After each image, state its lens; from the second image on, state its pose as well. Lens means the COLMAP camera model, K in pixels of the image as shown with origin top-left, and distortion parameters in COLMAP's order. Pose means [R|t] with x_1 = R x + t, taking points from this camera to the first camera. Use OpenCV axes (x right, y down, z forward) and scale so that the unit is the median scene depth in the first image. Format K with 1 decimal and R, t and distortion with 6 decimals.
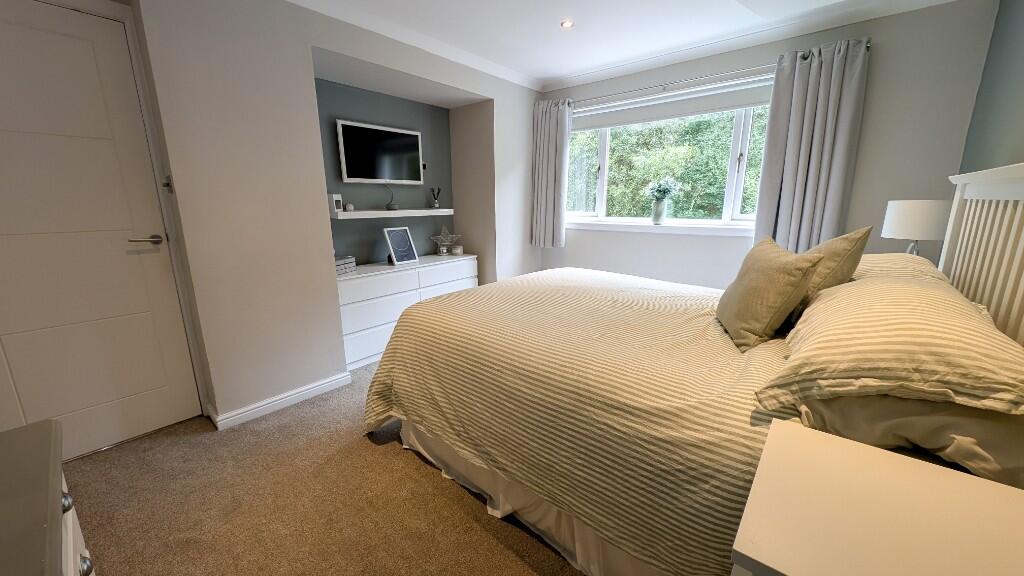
lens RADIAL K [[380.0, 0, 514.7], [0, 380.0, 286.0], [0, 0, 1]] dist [-0.005957, -0.000257]
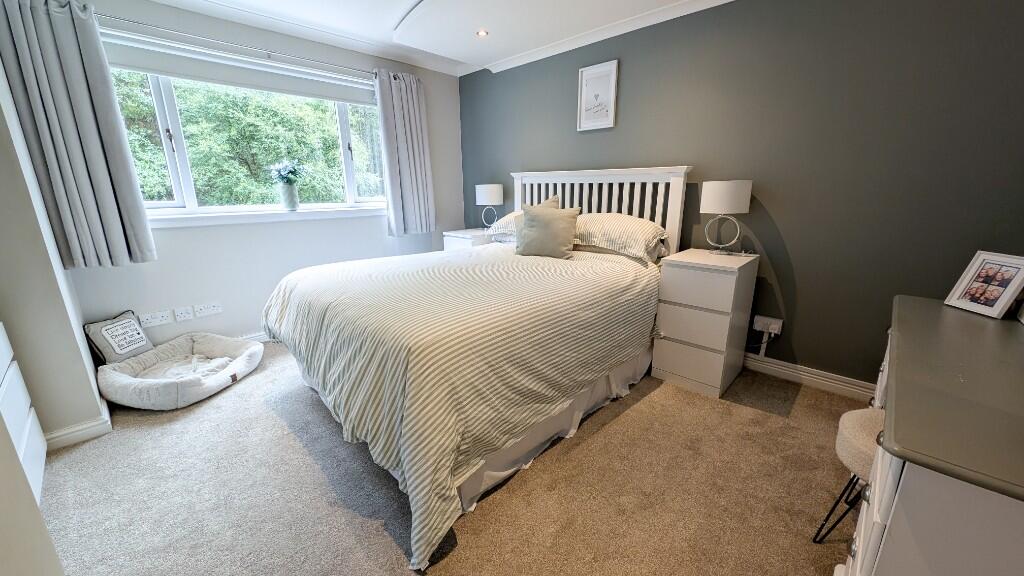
lens RADIAL K [[380.0, 0, 514.7], [0, 380.0, 286.0], [0, 0, 1]] dist [-0.005957, -0.000257]
pose [[0.052859, -0.244169, 0.968291, -1.008684], [0.218258, 0.949028, 0.227396, -0.161316], [-0.974459, 0.199317, 0.103457, 0.839711]]
